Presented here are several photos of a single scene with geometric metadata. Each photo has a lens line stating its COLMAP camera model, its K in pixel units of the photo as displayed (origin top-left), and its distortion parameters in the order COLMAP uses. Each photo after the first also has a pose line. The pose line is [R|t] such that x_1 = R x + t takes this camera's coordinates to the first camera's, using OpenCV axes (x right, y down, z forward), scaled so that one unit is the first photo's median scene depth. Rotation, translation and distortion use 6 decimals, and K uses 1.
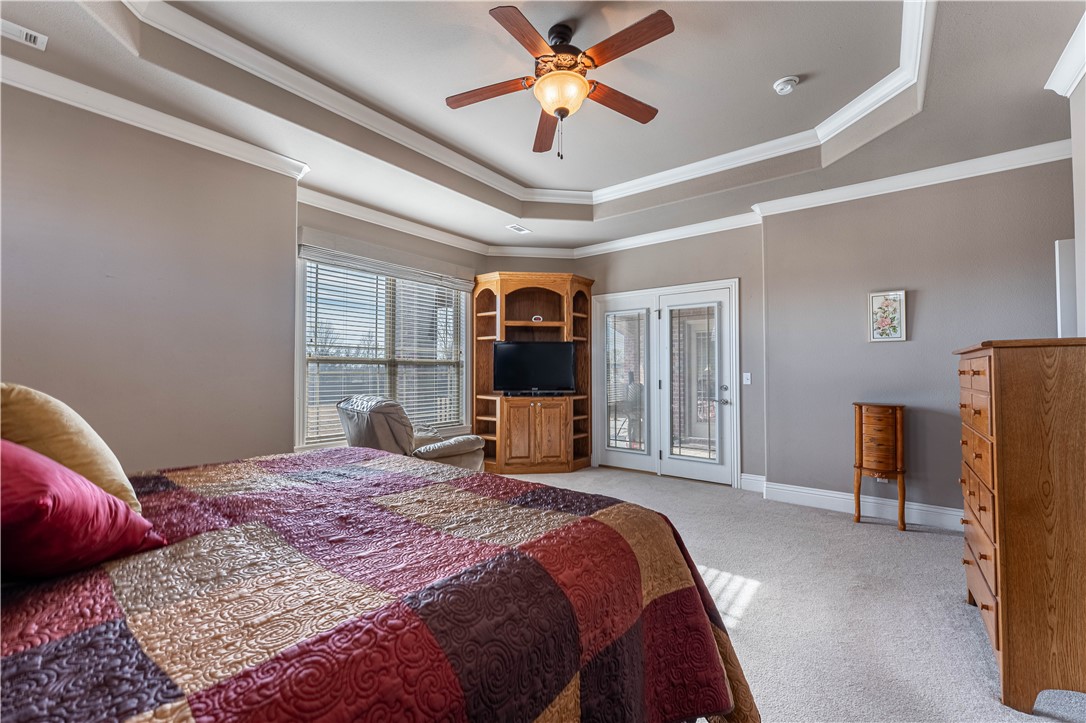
lens RADIAL K [[441.8, 0, 543.0], [0, 441.8, 361.5], [0, 0, 1]] dist [0.001194, 0.000425]
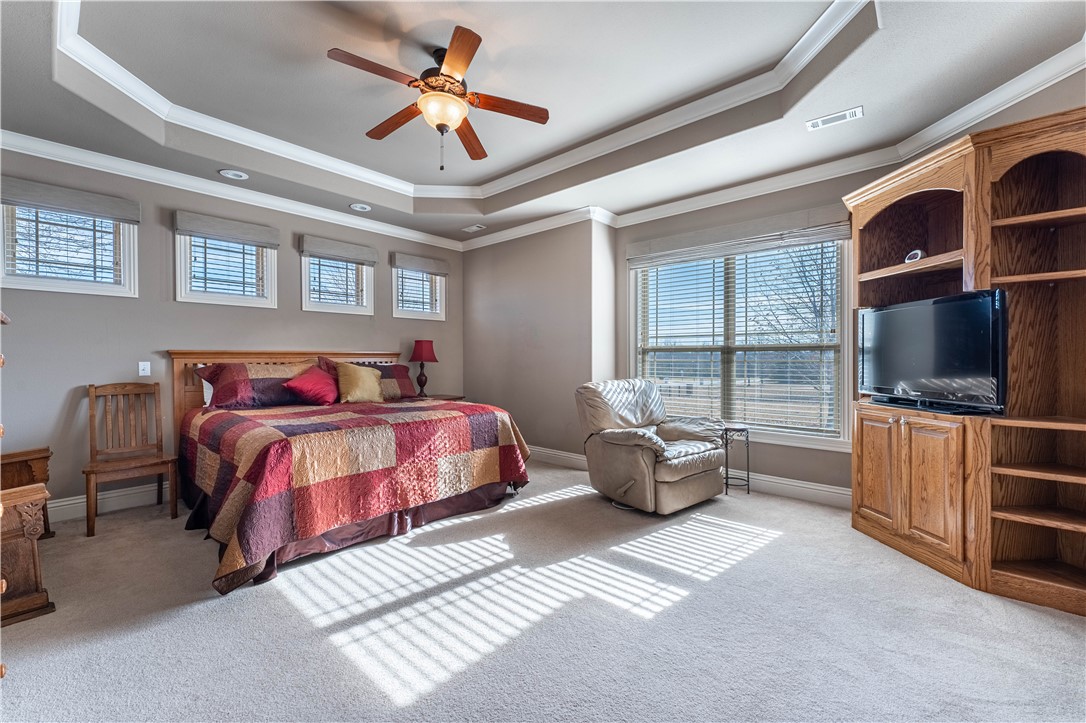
lens RADIAL K [[441.8, 0, 543.0], [0, 441.8, 361.5], [0, 0, 1]] dist [0.001194, 0.000425]
pose [[-0.067728, 0.005441, -0.997689, 0.594739], [0.026479, 0.999643, 0.003654, 0.013987], [0.997352, -0.026171, -0.067848, 0.675938]]
